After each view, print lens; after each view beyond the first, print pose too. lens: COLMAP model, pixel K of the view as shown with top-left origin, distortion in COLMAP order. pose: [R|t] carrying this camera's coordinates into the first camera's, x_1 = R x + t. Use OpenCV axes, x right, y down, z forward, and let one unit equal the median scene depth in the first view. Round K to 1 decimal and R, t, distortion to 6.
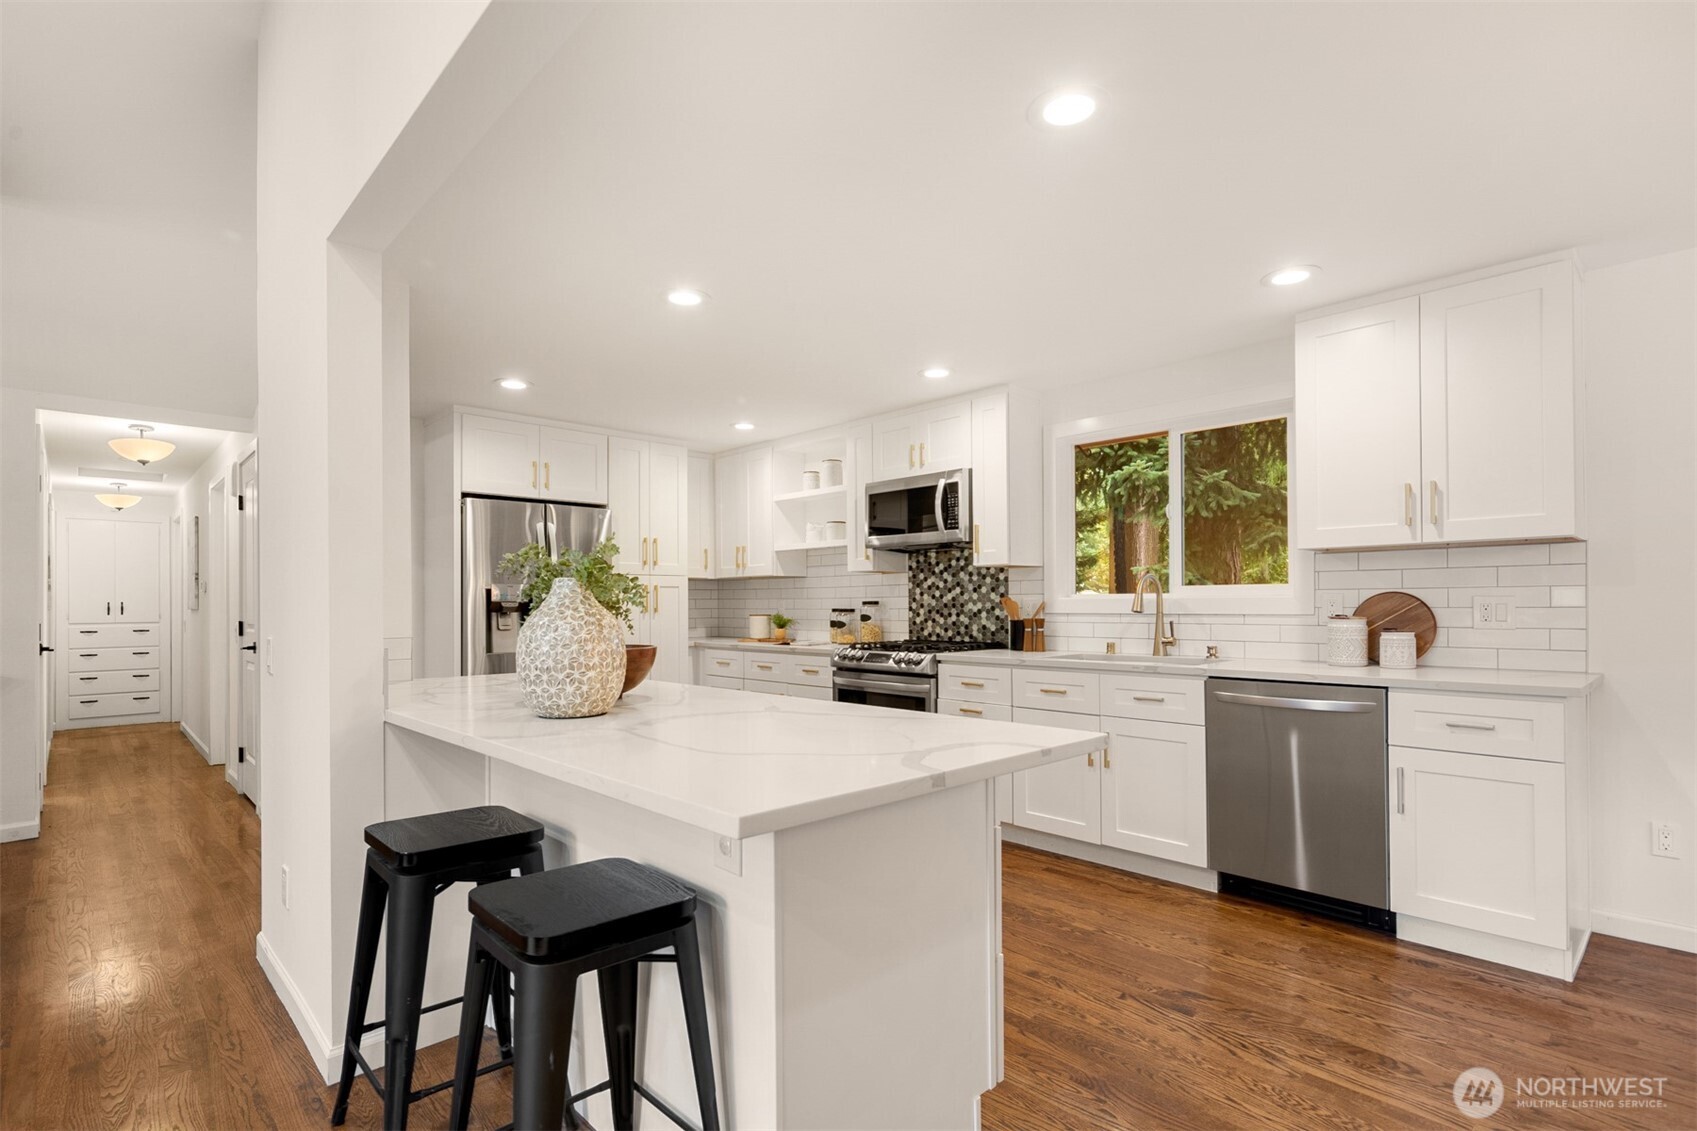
lens RADIAL K [[817.8, 0, 839.7], [0, 817.8, 600.6], [0, 0, 1]] dist [0.000459, -0.001517]
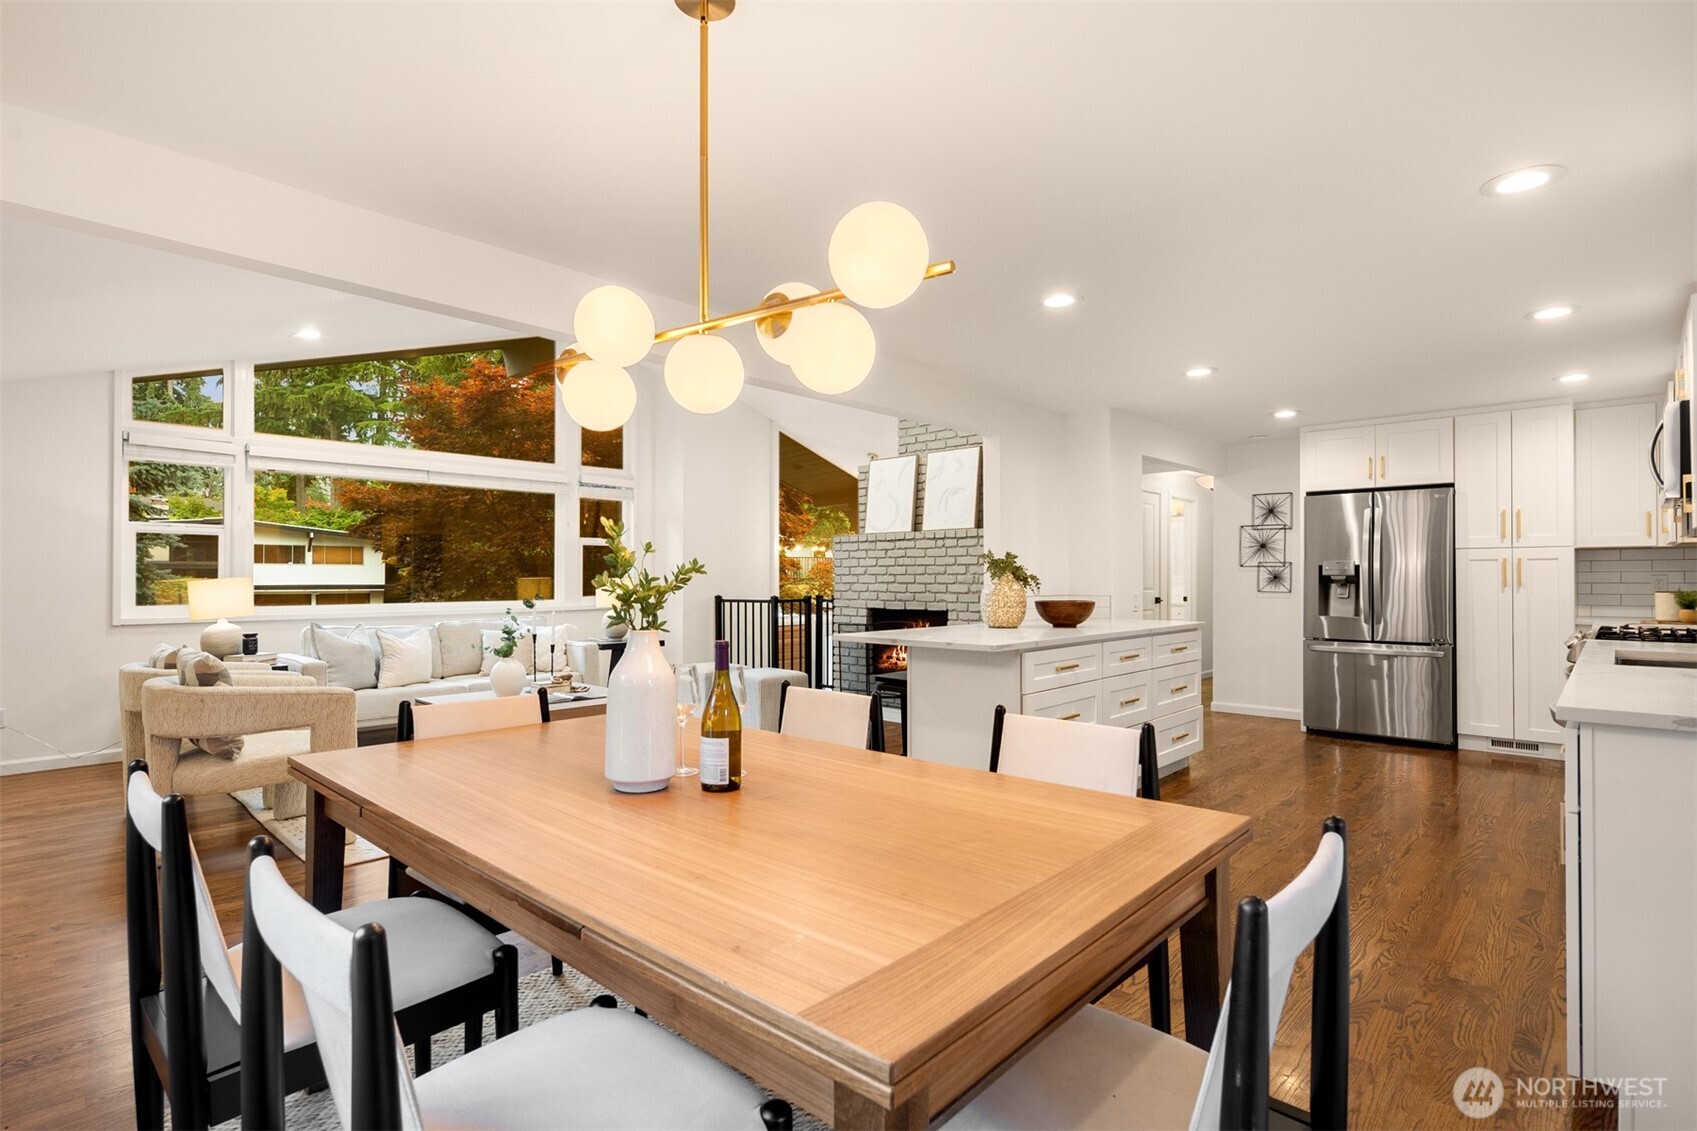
lens RADIAL K [[817.4, 0, 846.6], [0, 817.4, 572.6], [0, 0, 1]] dist [-0.003373, -0.002090]
pose [[0.068399, -0.000734, -0.997658, 0.838832], [0.005864, 0.999983, -0.000334, -0.007029], [0.997641, -0.005827, 0.068403, 0.178490]]
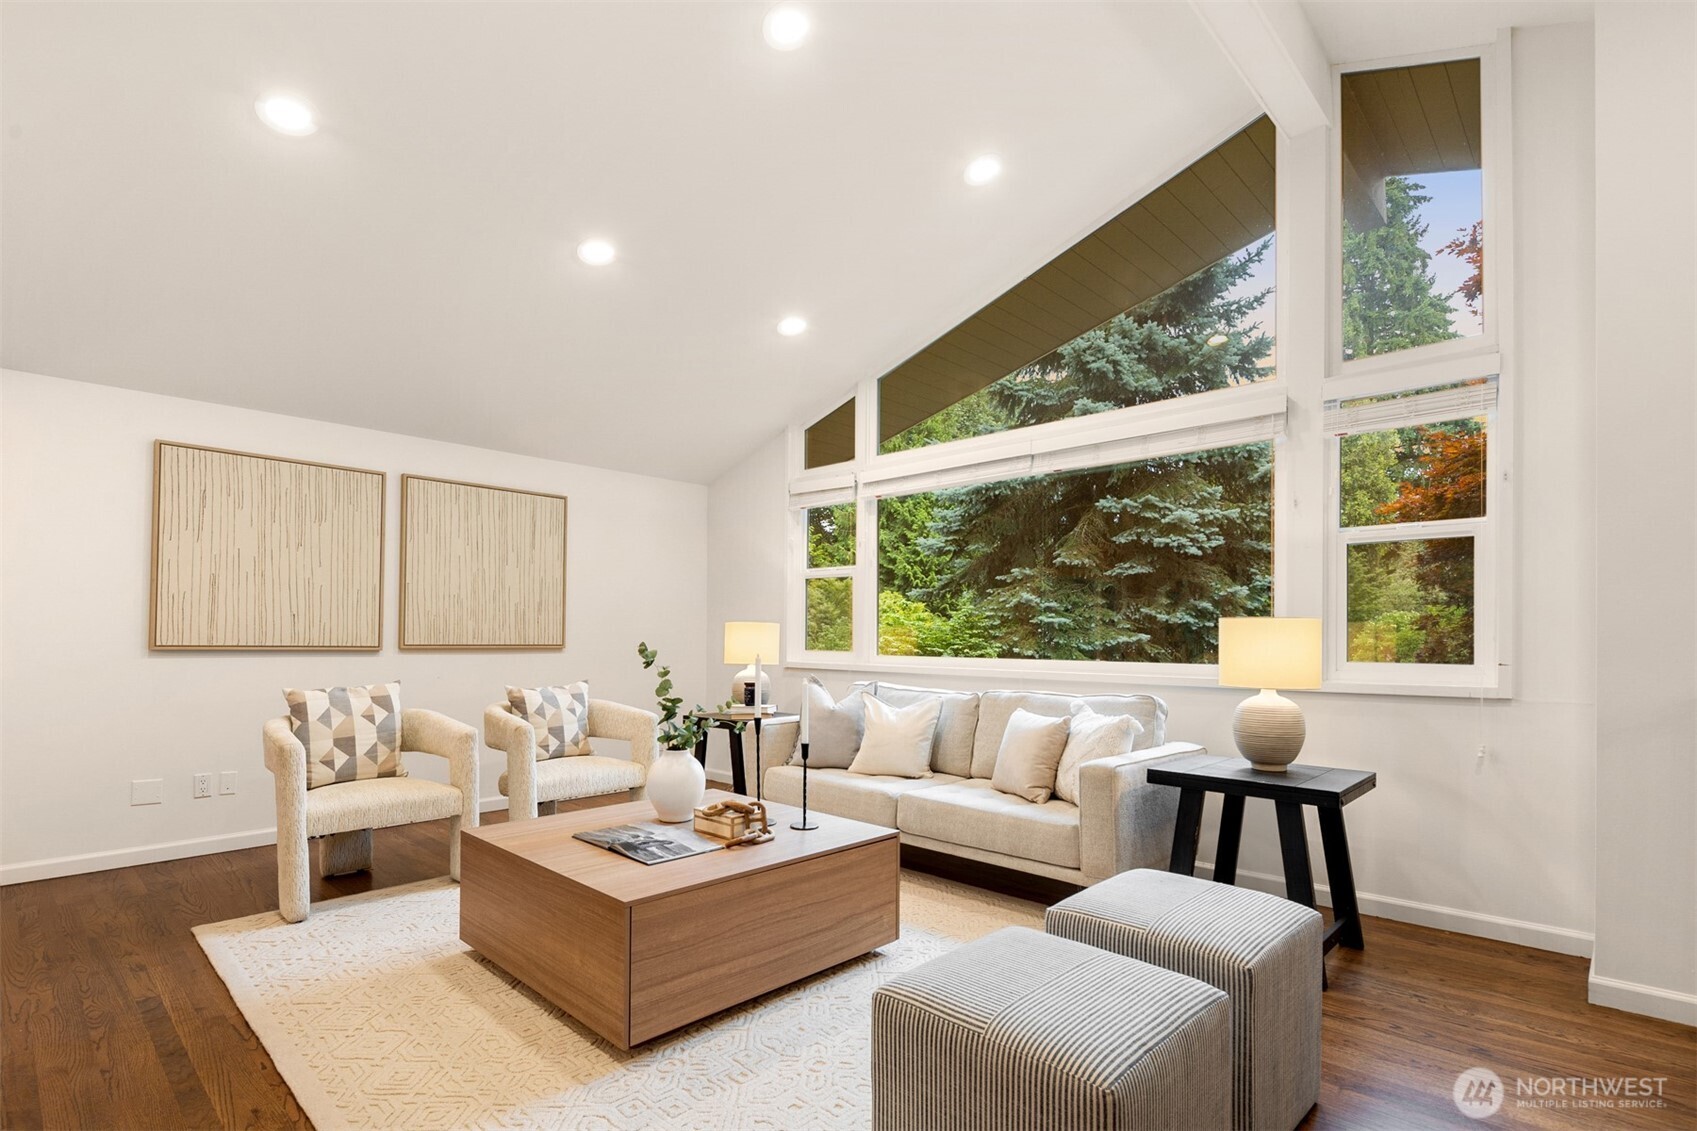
lens RADIAL K [[820.1, 0, 845.4], [0, 820.1, 631.0], [0, 0, 1]] dist [0.001136, -0.000170]
pose [[-0.998059, 0.001564, -0.062256, -0.406550], [0.001933, 0.999981, -0.005878, 0.014687], [0.062245, -0.005987, -0.998043, 0.467469]]
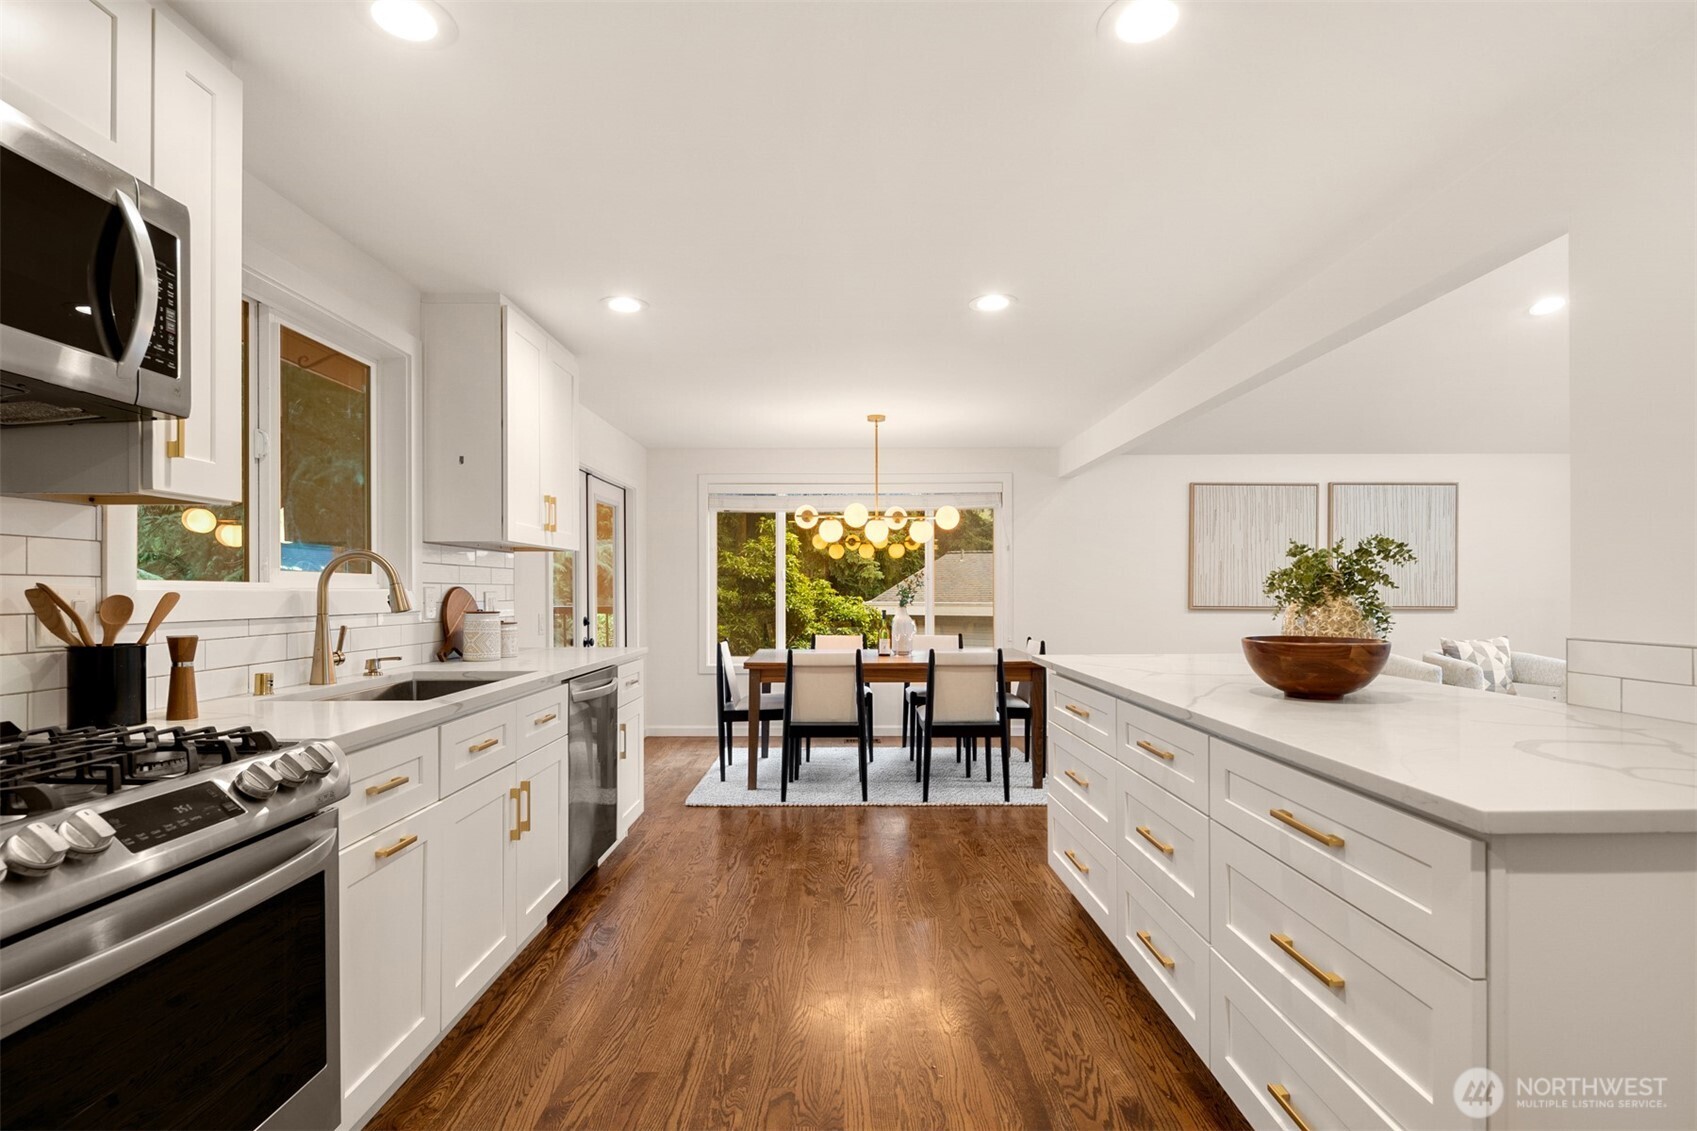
lens RADIAL K [[820.7, 0, 836.1], [0, 820.7, 589.2], [0, 0, 1]] dist [0.000263, -0.000582]
pose [[-0.722714, 0.011347, 0.691054, -0.277722], [0.006151, 0.999931, -0.009985, 0.004115], [-0.691120, -0.002966, -0.722734, 1.036703]]
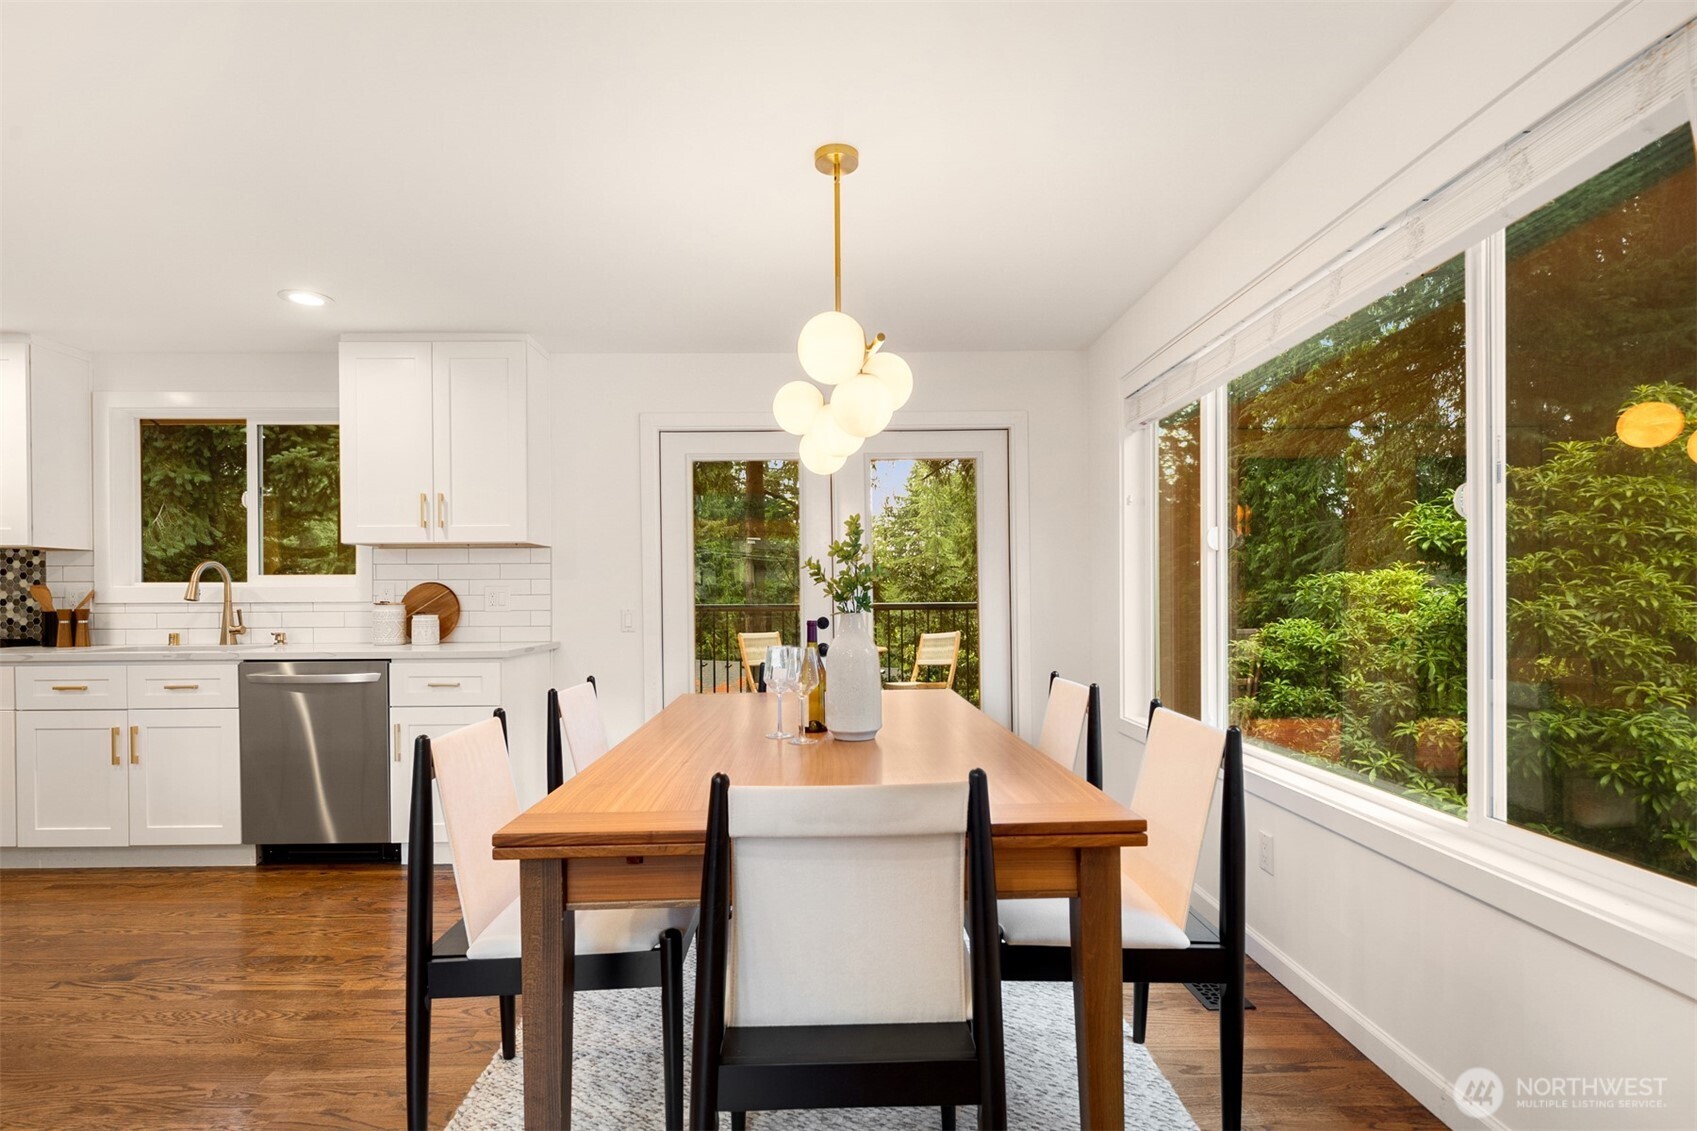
lens RADIAL K [[817.8, 0, 839.7], [0, 817.8, 600.6], [0, 0, 1]] dist [0.000459, -0.001517]
pose [[0.670415, -0.000057, 0.741986, 0.134091], [-0.001406, 0.999998, 0.001348, 0.010063], [-0.741985, -0.001947, 0.670414, -0.190284]]
